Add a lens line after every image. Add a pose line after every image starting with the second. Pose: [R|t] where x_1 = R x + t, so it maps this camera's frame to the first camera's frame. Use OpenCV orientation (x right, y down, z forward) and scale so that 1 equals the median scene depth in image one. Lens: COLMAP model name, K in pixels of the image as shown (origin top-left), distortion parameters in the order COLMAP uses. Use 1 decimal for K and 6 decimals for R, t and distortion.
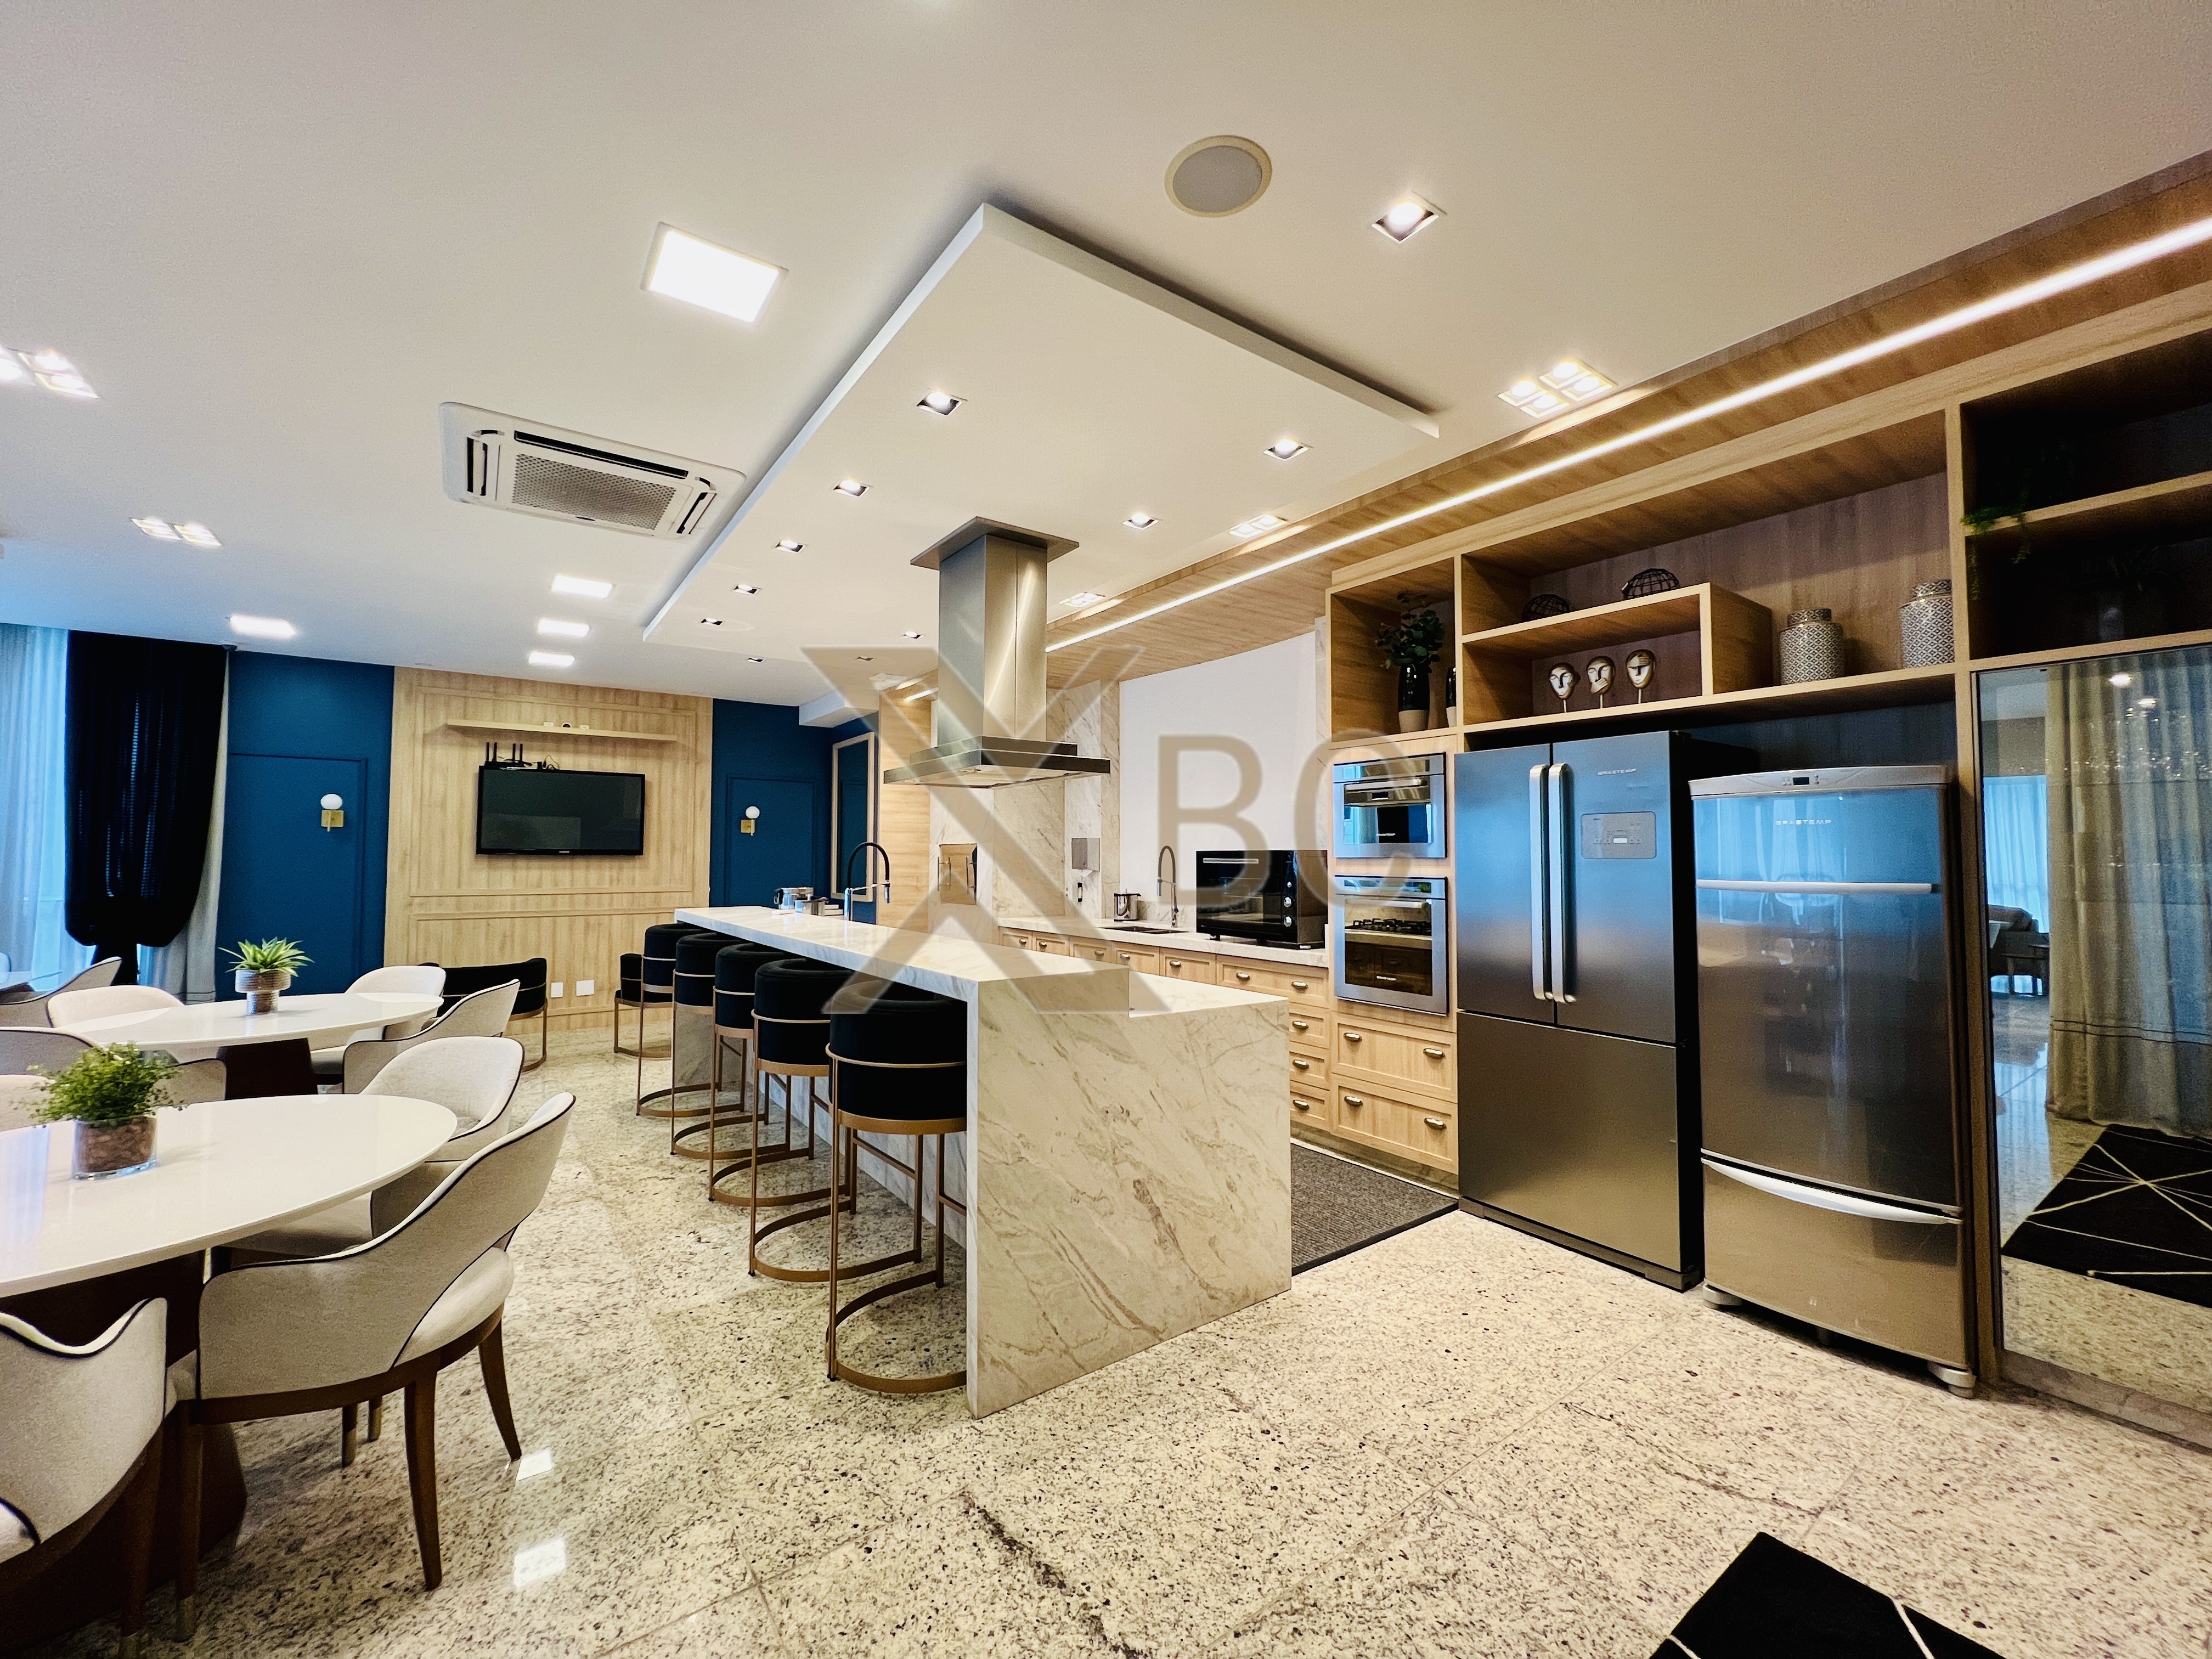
lens RADIAL K [[877.0, 0, 1106.0], [0, 877.0, 829.5], [0, 0, 1]] dist [-0.000140, -0.000124]
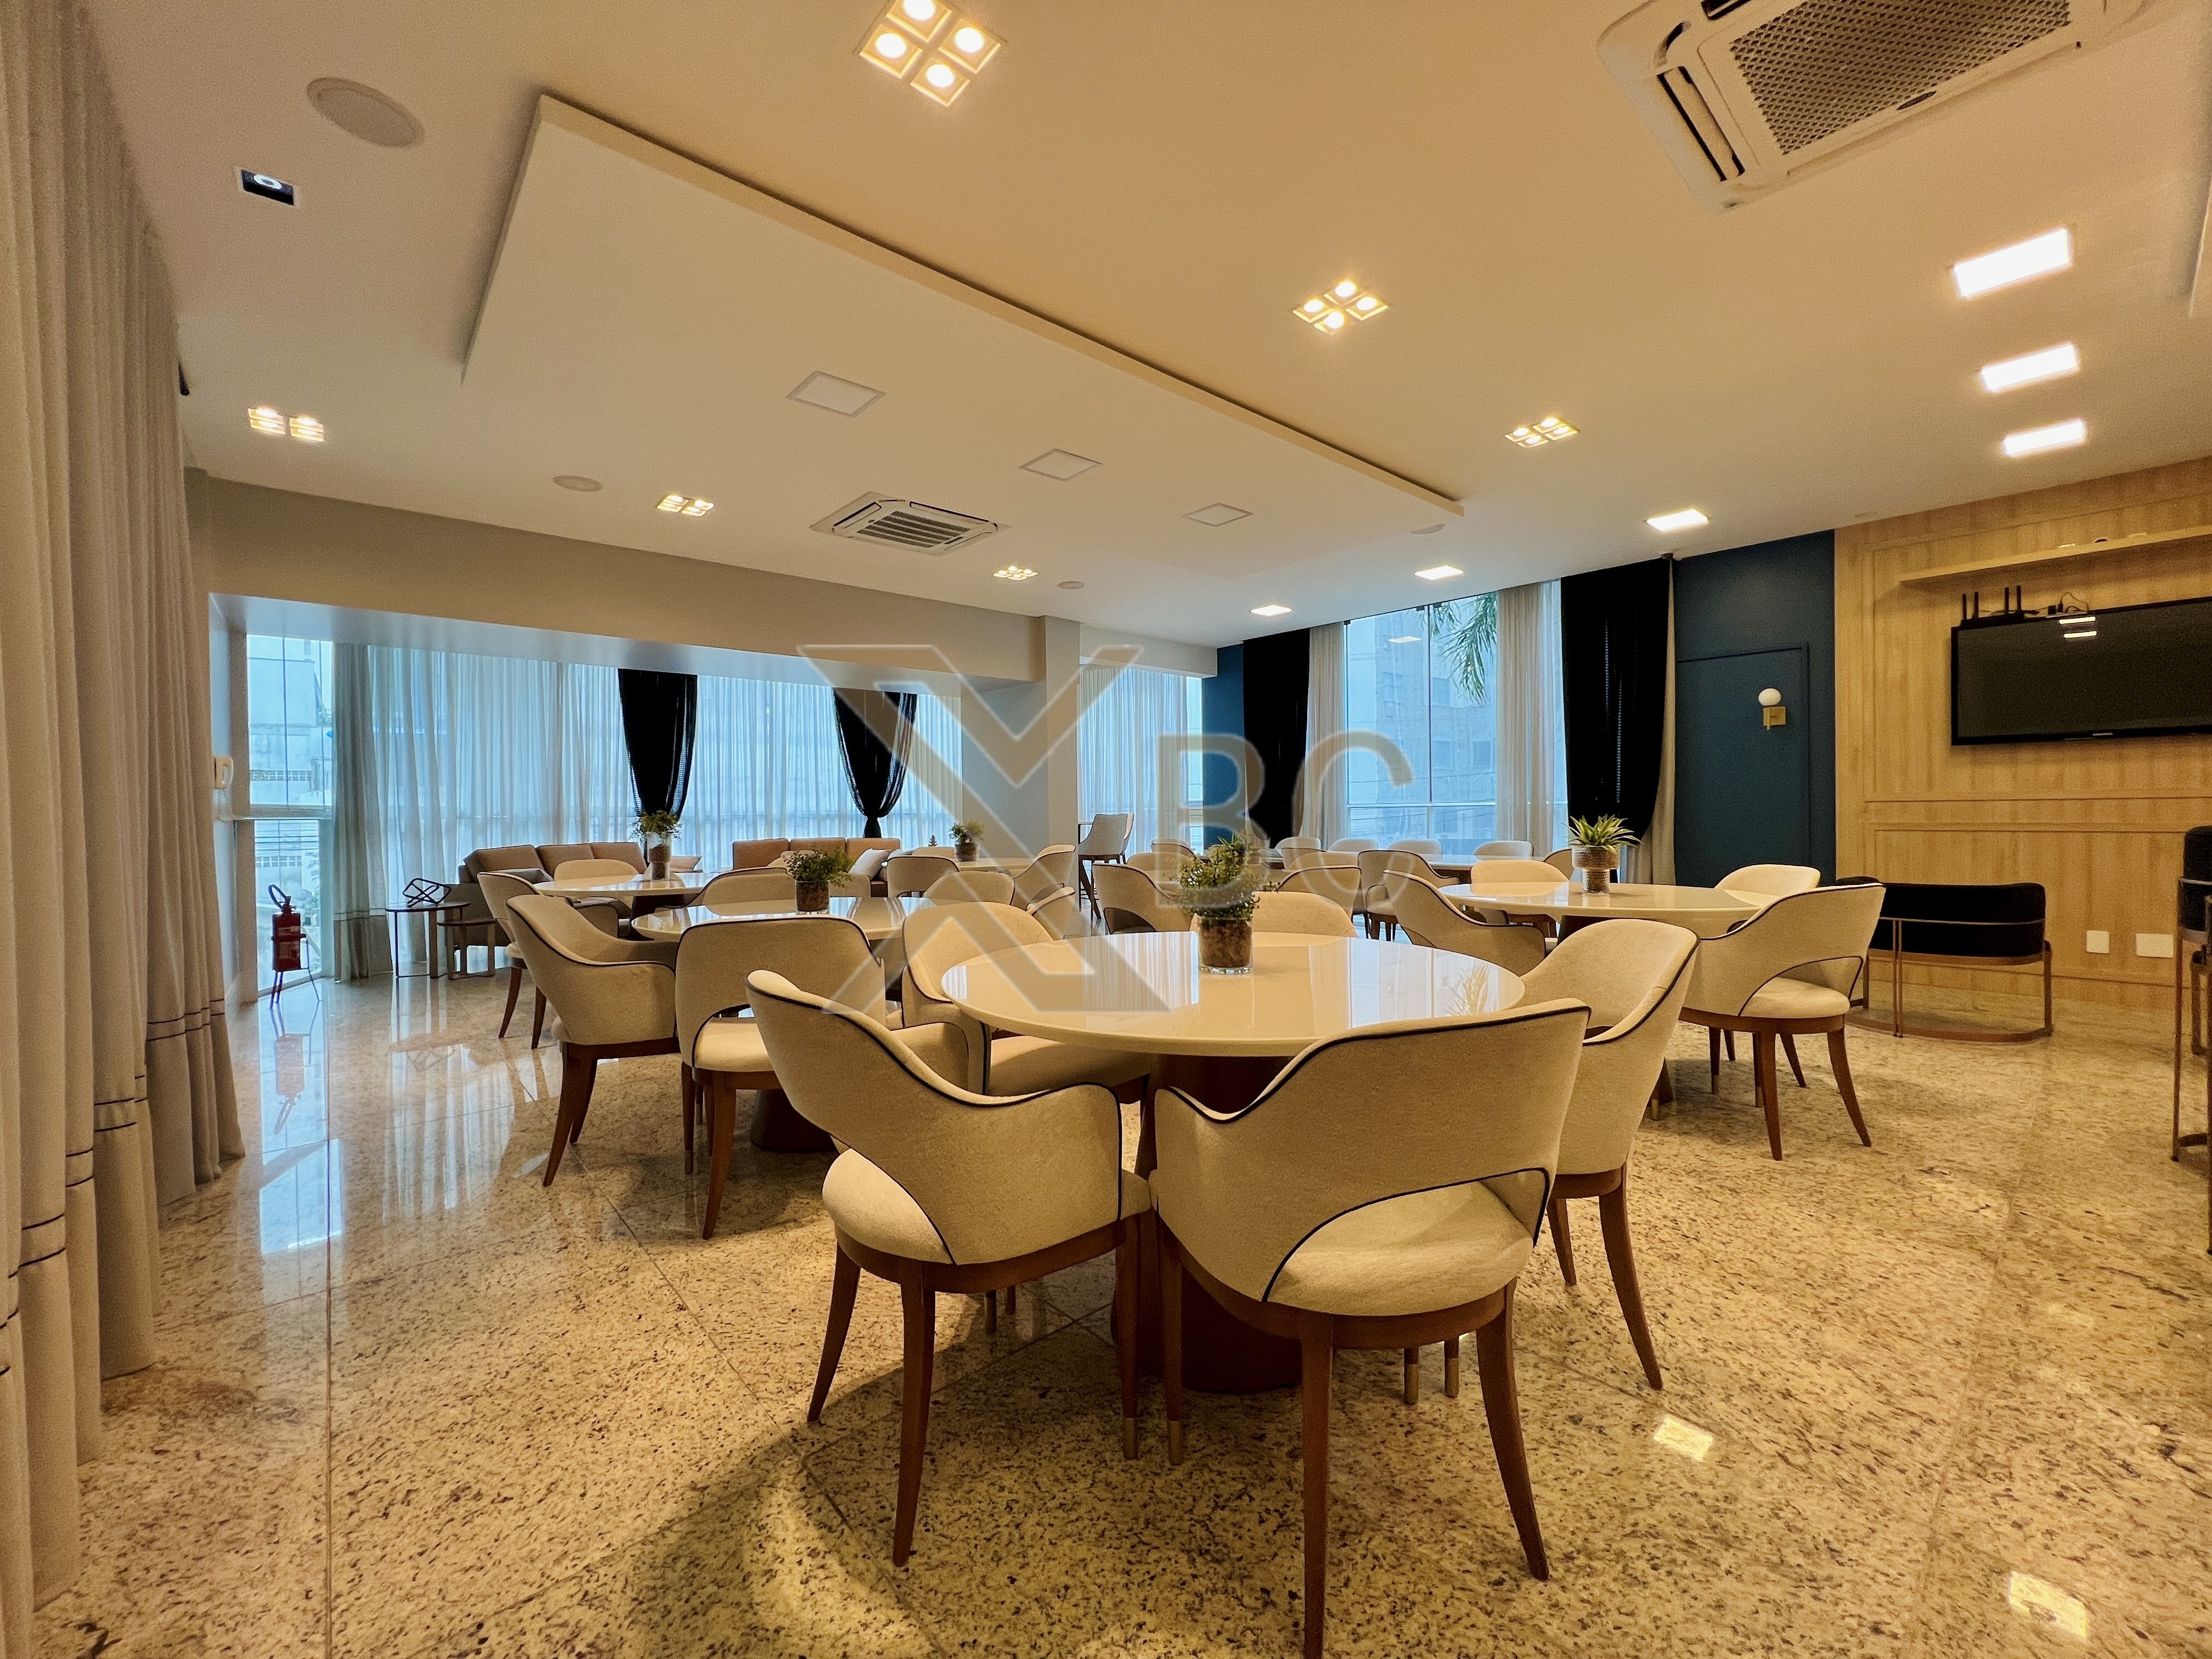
lens RADIAL K [[877.0, 0, 1106.0], [0, 877.0, 829.5], [0, 0, 1]] dist [-0.000140, -0.000124]
pose [[0.088554, 0.011245, -0.996008, -0.030552], [0.049927, 0.998629, 0.015713, 0.055343], [0.994819, -0.051120, 0.087871, 0.217103]]
